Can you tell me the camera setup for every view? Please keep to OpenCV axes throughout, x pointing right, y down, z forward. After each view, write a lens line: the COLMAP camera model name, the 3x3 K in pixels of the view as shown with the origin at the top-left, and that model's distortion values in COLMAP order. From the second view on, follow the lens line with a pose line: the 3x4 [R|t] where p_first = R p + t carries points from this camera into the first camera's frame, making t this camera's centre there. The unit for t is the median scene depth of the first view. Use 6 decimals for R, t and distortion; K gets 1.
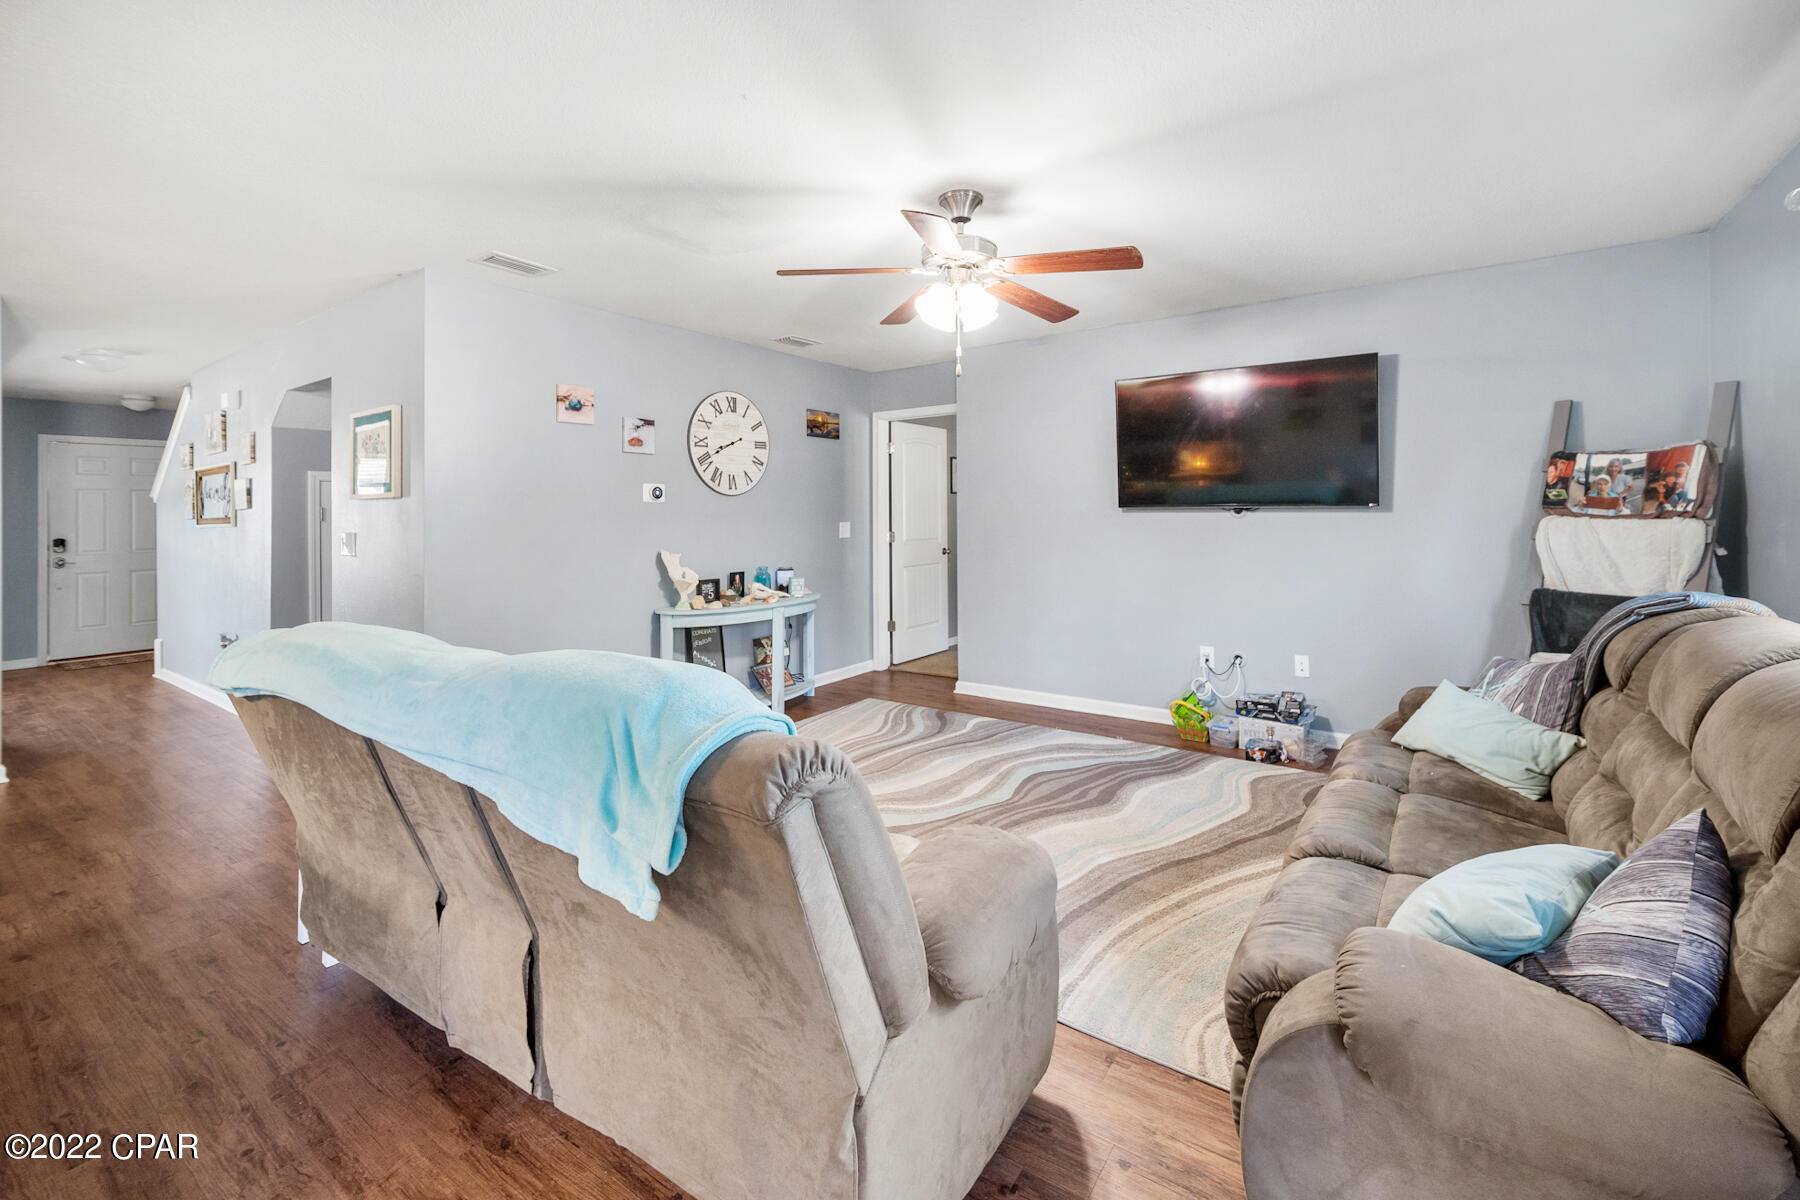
lens RADIAL K [[744.9, 0, 898.9], [0, 744.9, 505.0], [0, 0, 1]] dist [-0.003822, 0.000410]
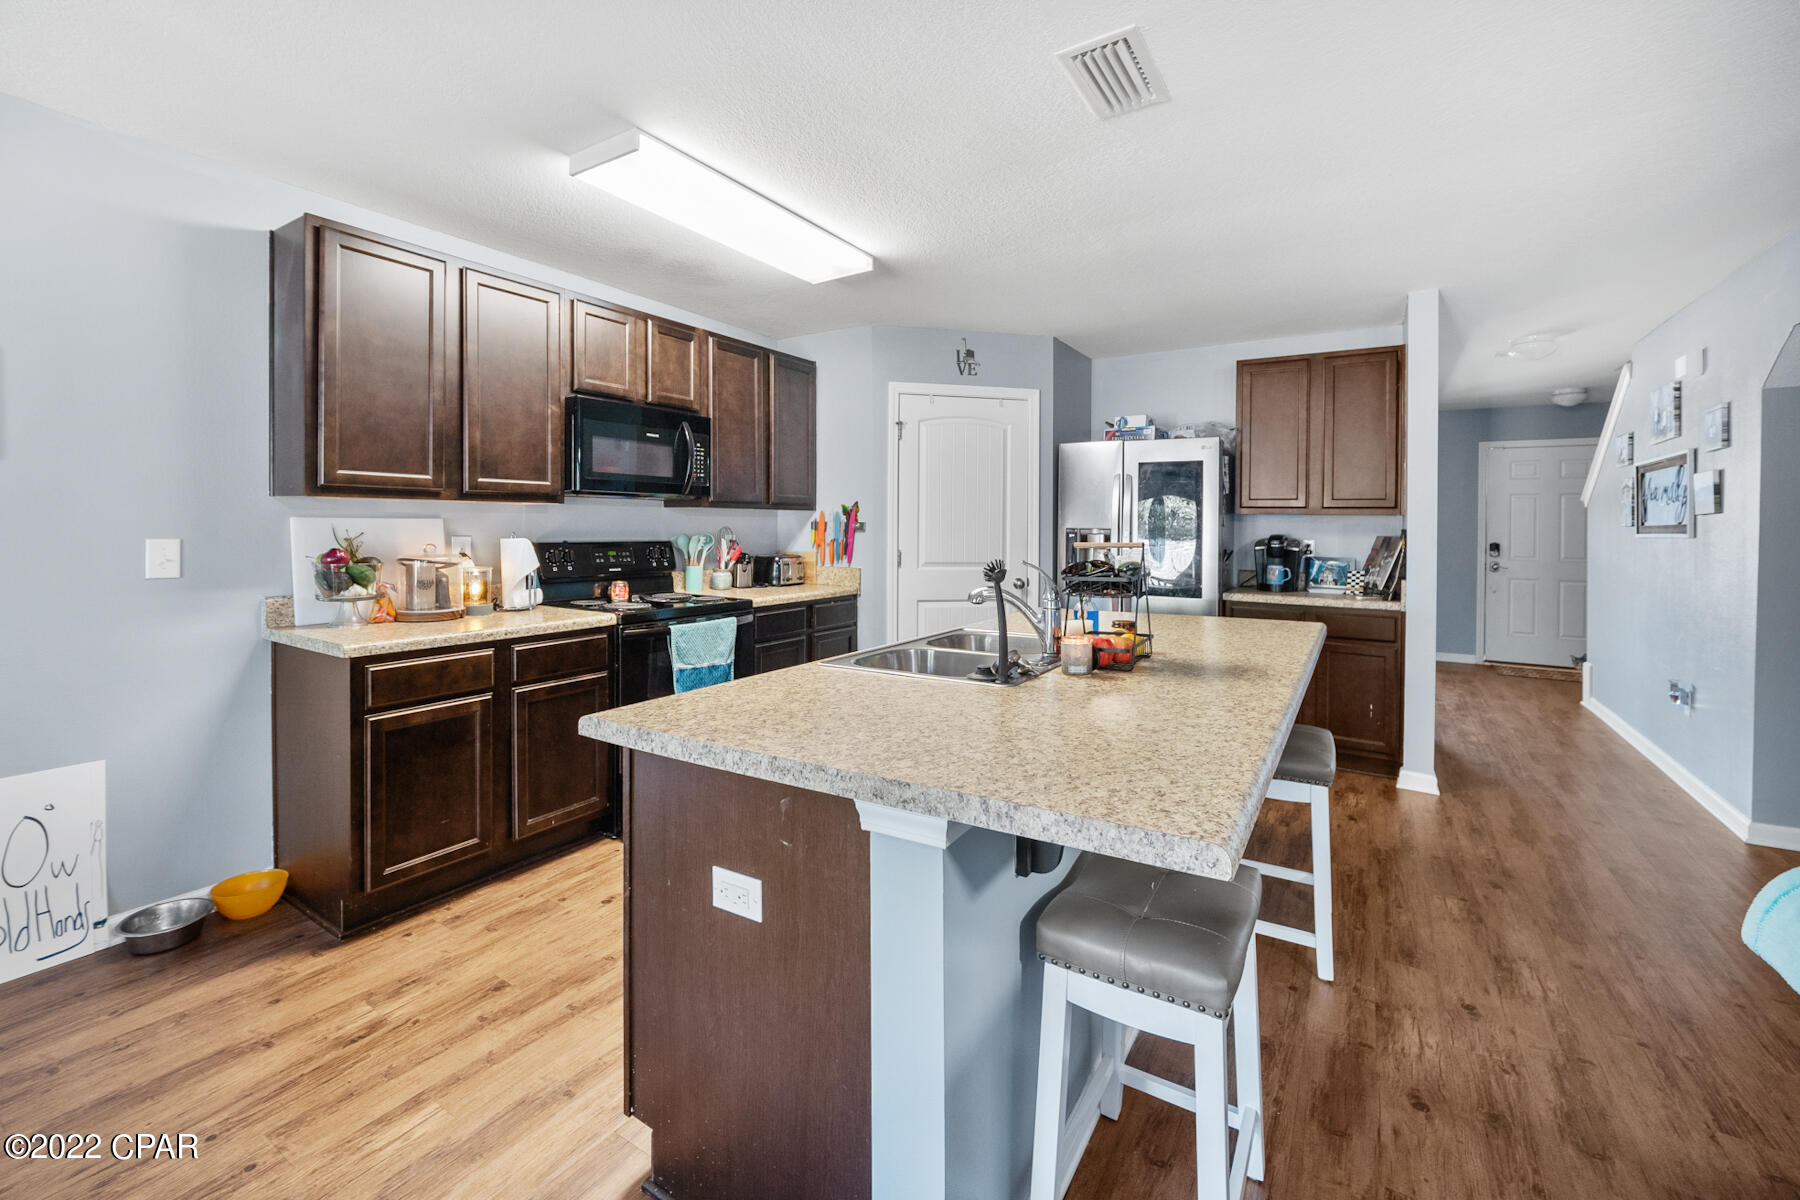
lens RADIAL K [[742.3, 0, 899.0], [0, 742.3, 521.7], [0, 0, 1]] dist [-0.004645, 0.000011]
pose [[0.039790, 0.012976, -0.999124, -0.232387], [-0.000785, 0.999916, 0.012955, 0.005024], [0.999208, 0.000269, 0.039797, 0.222108]]
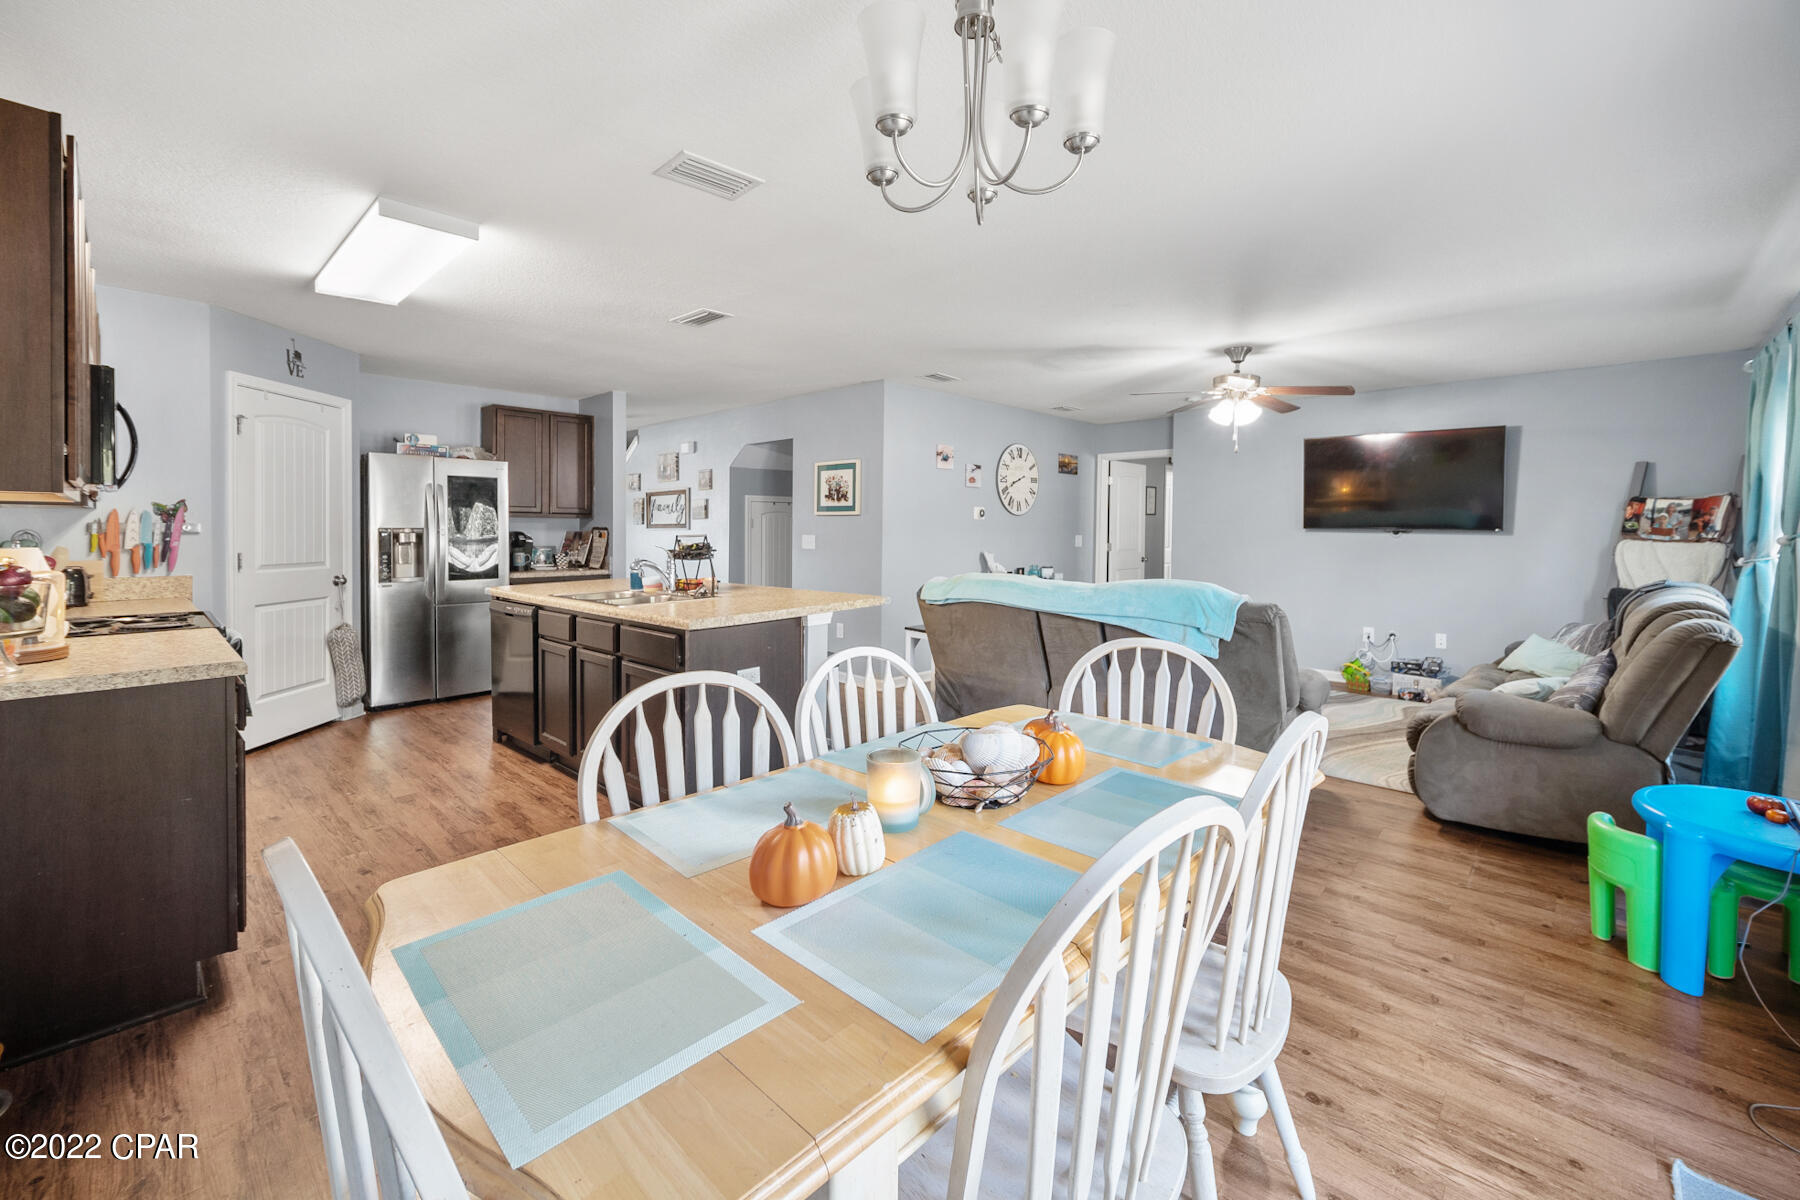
lens RADIAL K [[727.9, 0, 895.7], [0, 727.9, 539.2], [0, 0, 1]] dist [-0.013772, -0.000024]
pose [[0.988567, 0.021053, -0.149307, -0.279096], [-0.017267, 0.999497, 0.026613, 0.000438], [0.149792, -0.023731, 0.988433, -0.501906]]
